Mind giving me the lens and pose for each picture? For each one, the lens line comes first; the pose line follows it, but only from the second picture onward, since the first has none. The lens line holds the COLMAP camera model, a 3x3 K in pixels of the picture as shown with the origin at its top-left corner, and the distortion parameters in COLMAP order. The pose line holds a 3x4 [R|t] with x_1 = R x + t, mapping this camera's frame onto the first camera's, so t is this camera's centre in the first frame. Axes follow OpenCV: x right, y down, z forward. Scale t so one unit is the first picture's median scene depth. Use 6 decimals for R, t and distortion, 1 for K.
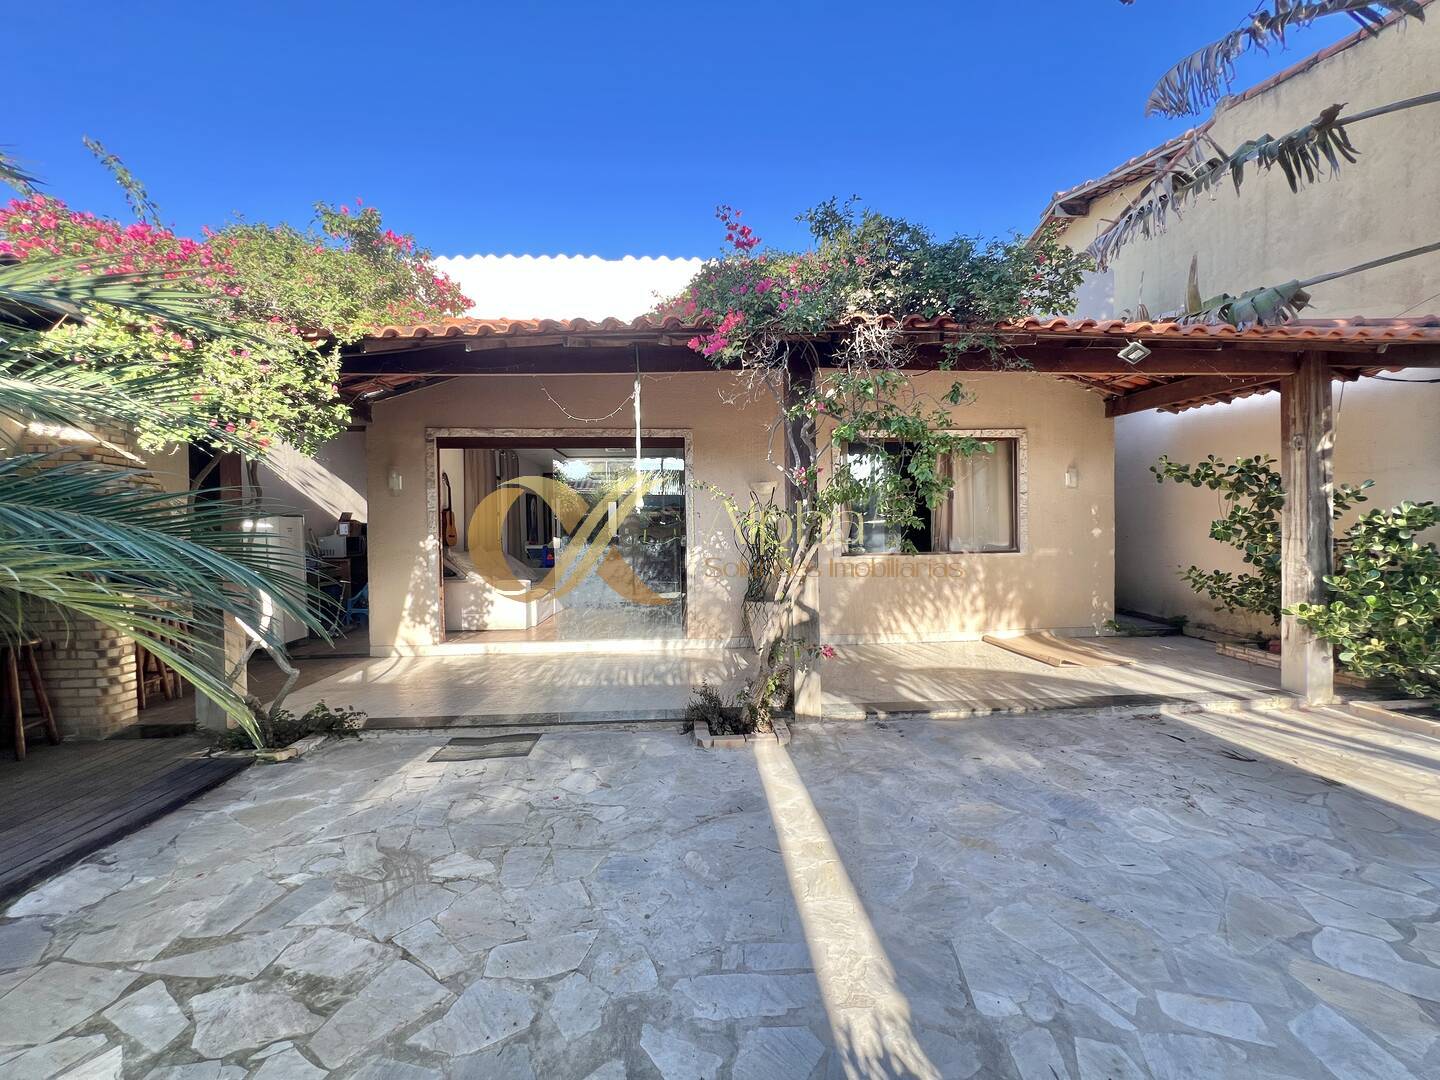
lens RADIAL K [[577.2, 0, 714.8], [0, 577.2, 548.4], [0, 0, 1]] dist [-0.003530, 0.000127]
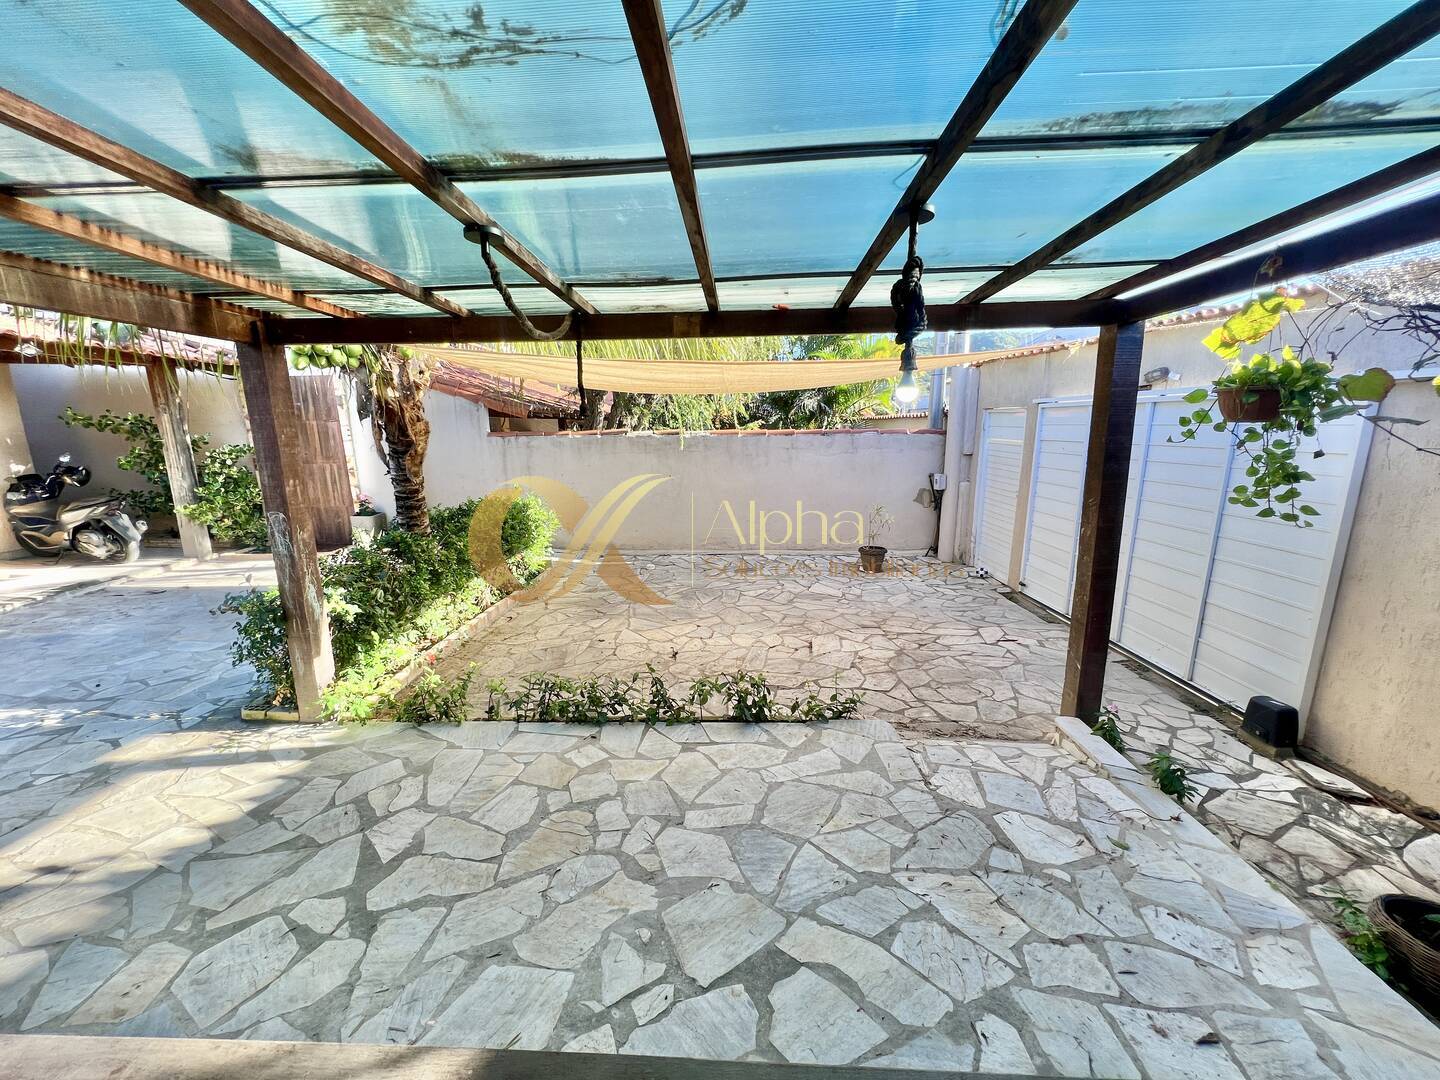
lens RADIAL K [[575.8, 0, 721.8], [0, 575.8, 537.4], [0, 0, 1]] dist [-0.002295, 0.000617]
pose [[0.082458, -0.174816, 0.981142, -0.519042], [0.042429, 0.984218, 0.171798, -0.034049], [-0.995691, 0.027463, 0.088574, -0.705173]]
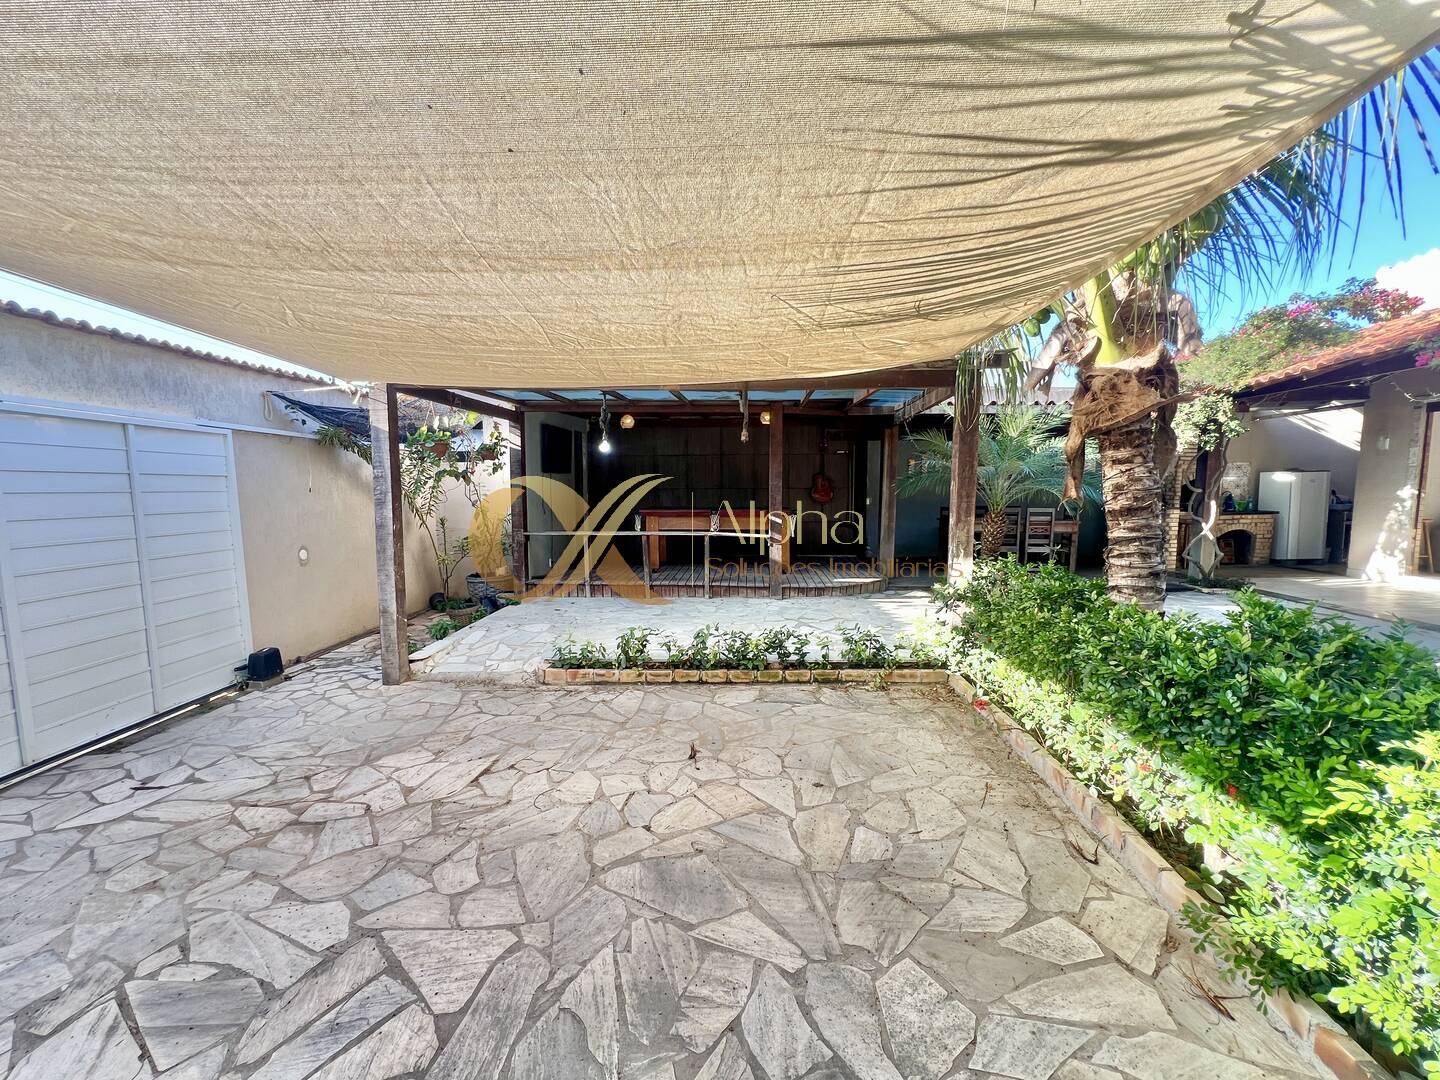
lens RADIAL K [[577.2, 0, 719.9], [0, 577.2, 534.2], [0, 0, 1]] dist [-0.003530, 0.000127]
pose [[-0.094783, 0.097663, -0.990696, 1.122538], [-0.025952, 0.994595, 0.100530, -0.005915], [0.995160, 0.035239, -0.091737, -0.435895]]
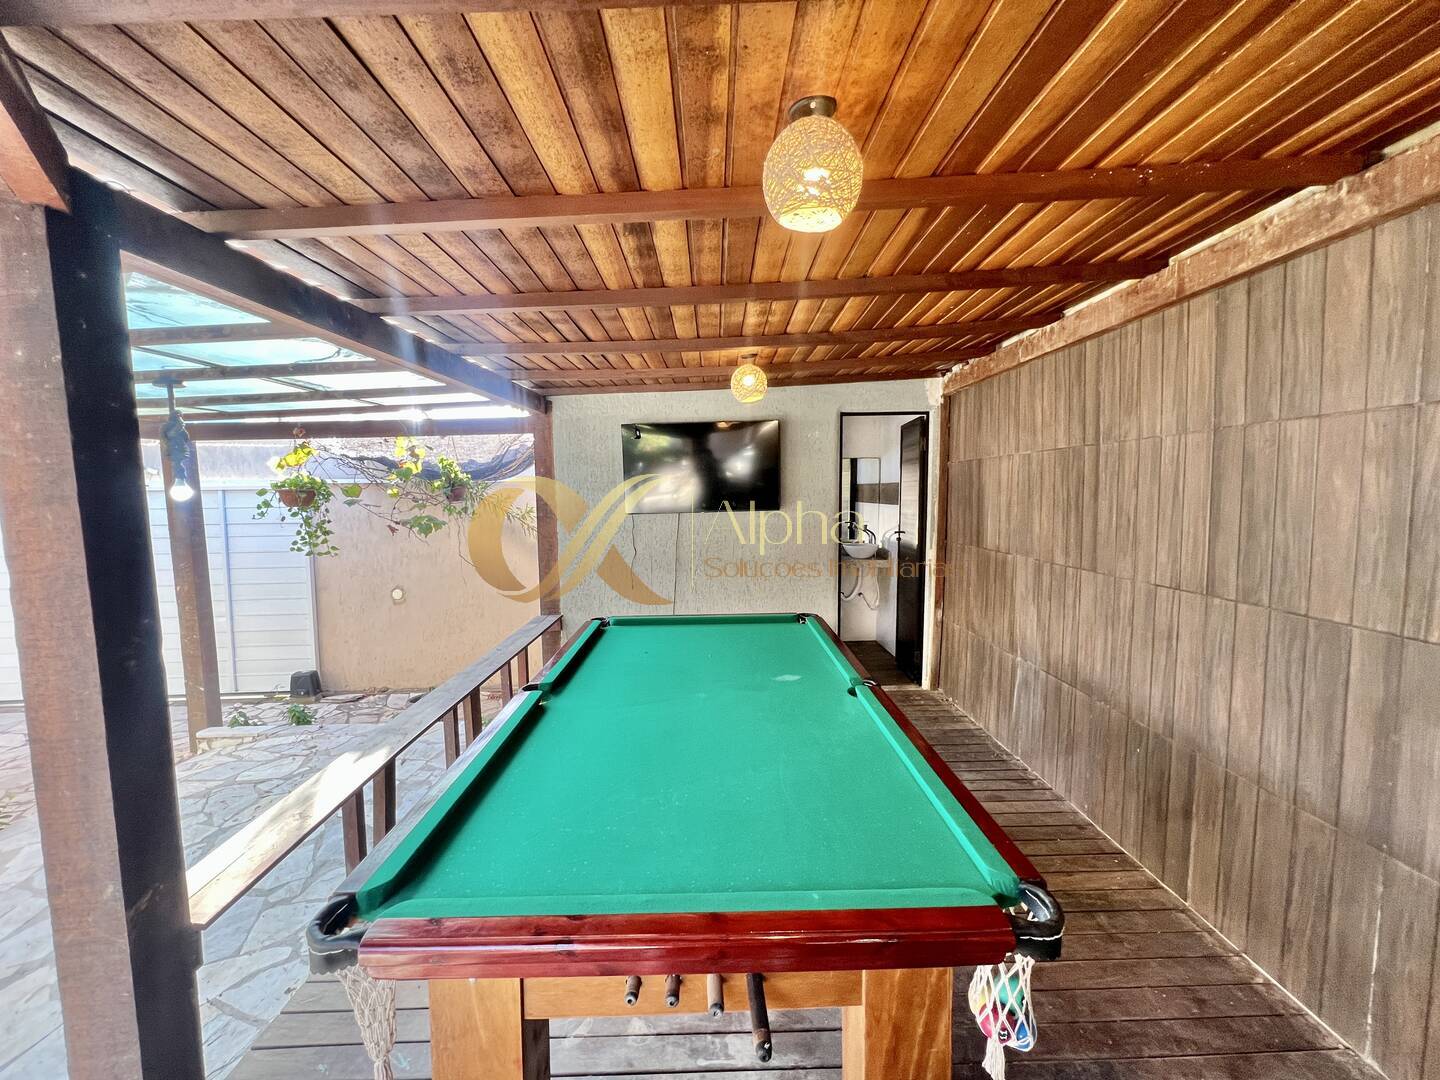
lens RADIAL K [[575.8, 0, 718.8], [0, 575.8, 541.3], [0, 0, 1]] dist [-0.002295, 0.000617]
pose [[-0.999200, 0.027717, 0.028831, -0.691144], [0.030992, 0.992273, 0.120144, -0.063043], [-0.025278, 0.120941, -0.992338, -0.197152]]
